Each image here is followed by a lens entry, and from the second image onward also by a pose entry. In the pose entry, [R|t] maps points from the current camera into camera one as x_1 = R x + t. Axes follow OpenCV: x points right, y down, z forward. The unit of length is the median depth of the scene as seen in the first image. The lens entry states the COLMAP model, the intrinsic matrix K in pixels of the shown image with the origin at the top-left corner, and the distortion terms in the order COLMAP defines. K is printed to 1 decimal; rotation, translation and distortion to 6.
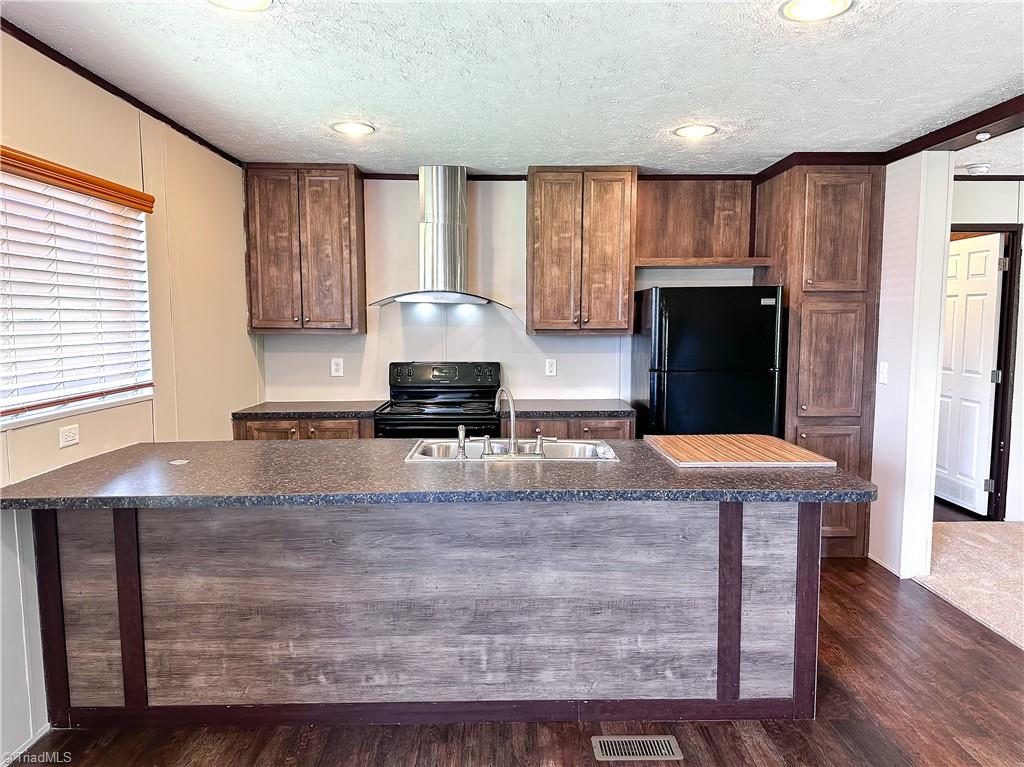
lens RADIAL K [[726.5, 0, 513.6], [0, 726.5, 387.3], [0, 0, 1]] dist [0.128880, -0.204897]
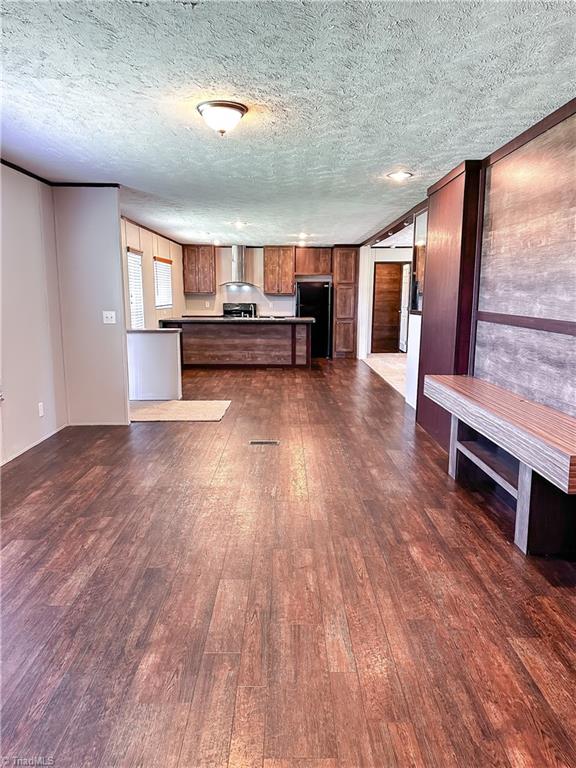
lens RADIAL K [[557.4, 0, 278.3], [0, 557.4, 388.6], [0, 0, 1]] dist [0.152541, -0.280078]
pose [[0.999639, 0.008881, -0.025365, 0.232541], [-0.006895, 0.996983, 0.077317, 0.237480], [0.025975, -0.077114, 0.996684, -2.413646]]
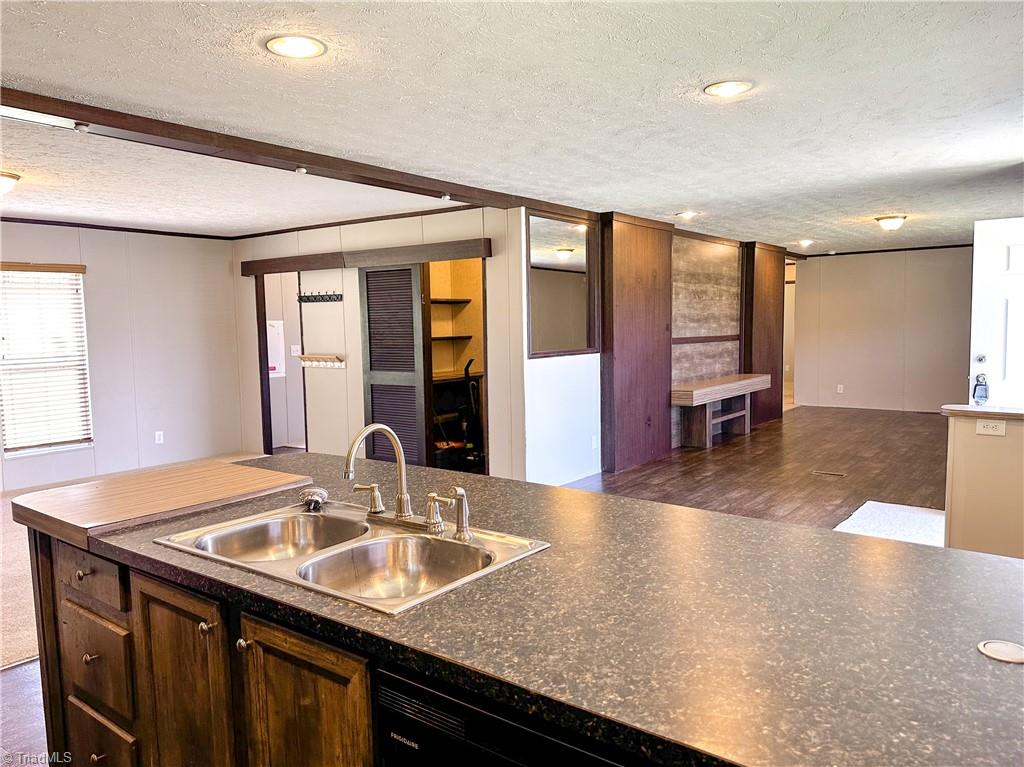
lens RADIAL K [[726.5, 0, 513.6], [0, 726.5, 387.3], [0, 0, 1]] dist [0.128880, -0.204897]
pose [[-0.785439, -0.041611, 0.617539, -0.394809], [0.073095, 0.984519, 0.159307, -0.100529], [-0.614608, 0.170265, -0.770238, 1.107333]]
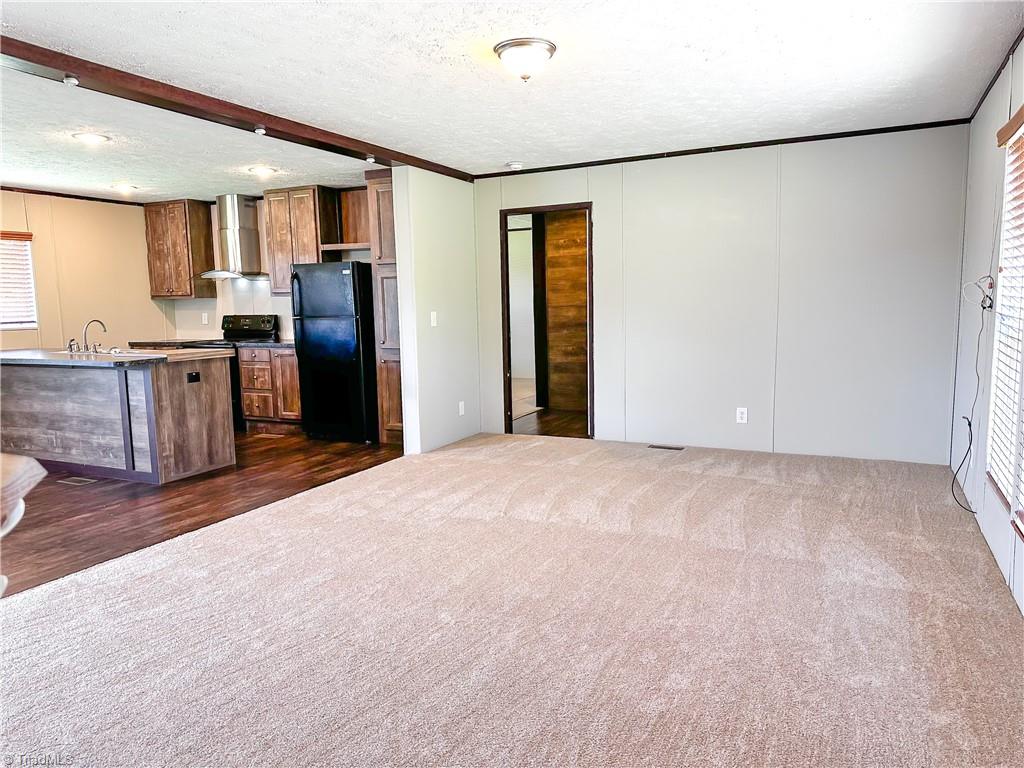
lens RADIAL K [[725.8, 0, 510.6], [0, 725.8, 386.6], [0, 0, 1]] dist [0.065255, -0.077095]
pose [[0.888225, 0.036485, -0.457958, 1.764384], [-0.020688, 0.999007, 0.039465, 0.072440], [0.458943, -0.025580, 0.888098, -0.263512]]
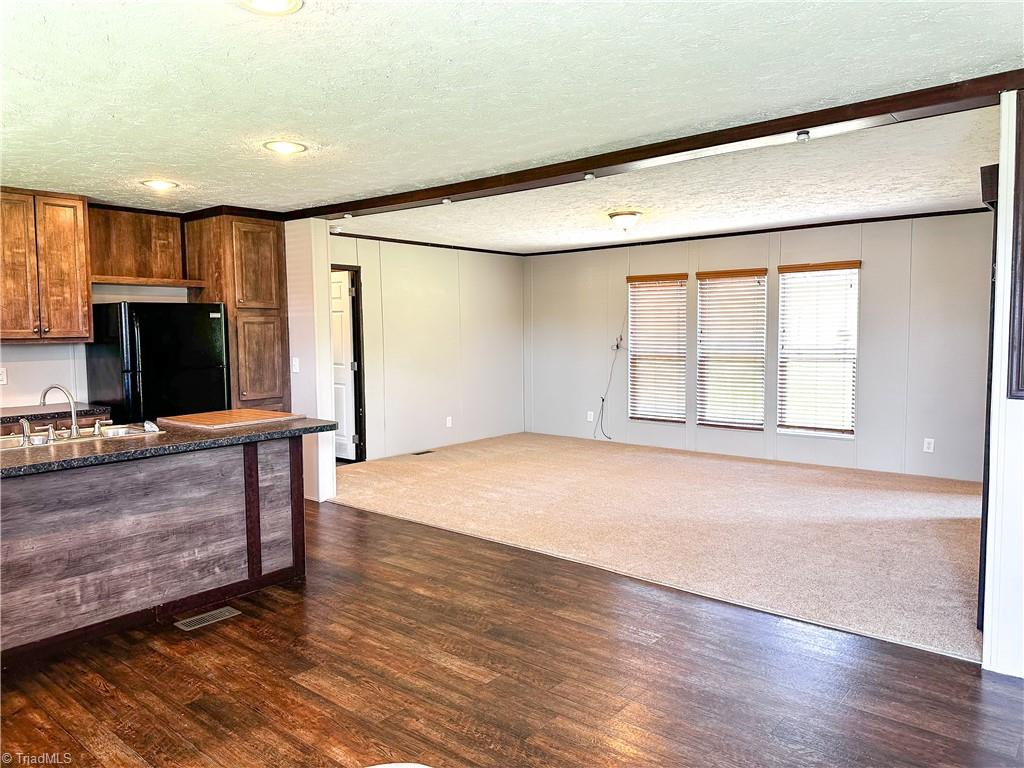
lens RADIAL K [[720.6, 0, 525.3], [0, 720.6, 383.1], [0, 0, 1]] dist [0.046929, -0.074445]
pose [[0.644860, -0.064649, 0.761562, -0.384420], [0.077148, 0.996833, 0.019295, 0.030330], [-0.760397, 0.046311, 0.647805, -0.342446]]
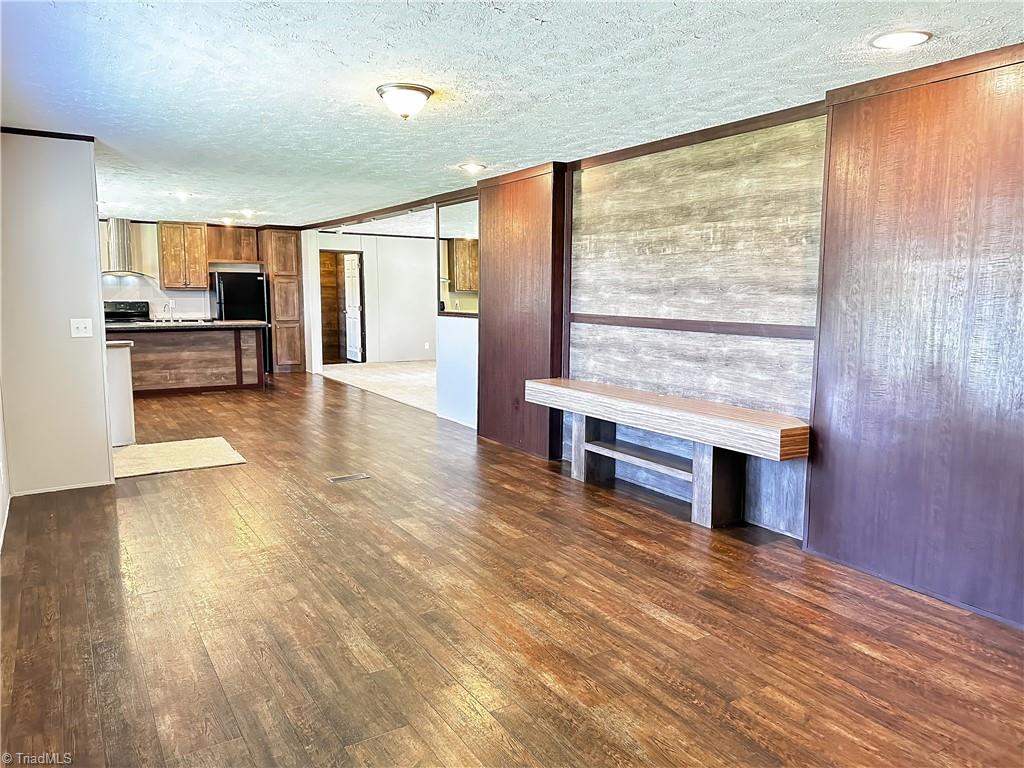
lens RADIAL K [[726.5, 0, 513.6], [0, 726.5, 387.8], [0, 0, 1]] dist [0.128880, -0.204897]
pose [[0.860699, -0.061832, 0.505346, -0.344443], [0.038520, 0.997661, 0.056463, 0.229038], [-0.507655, -0.029132, 0.861068, -2.469149]]
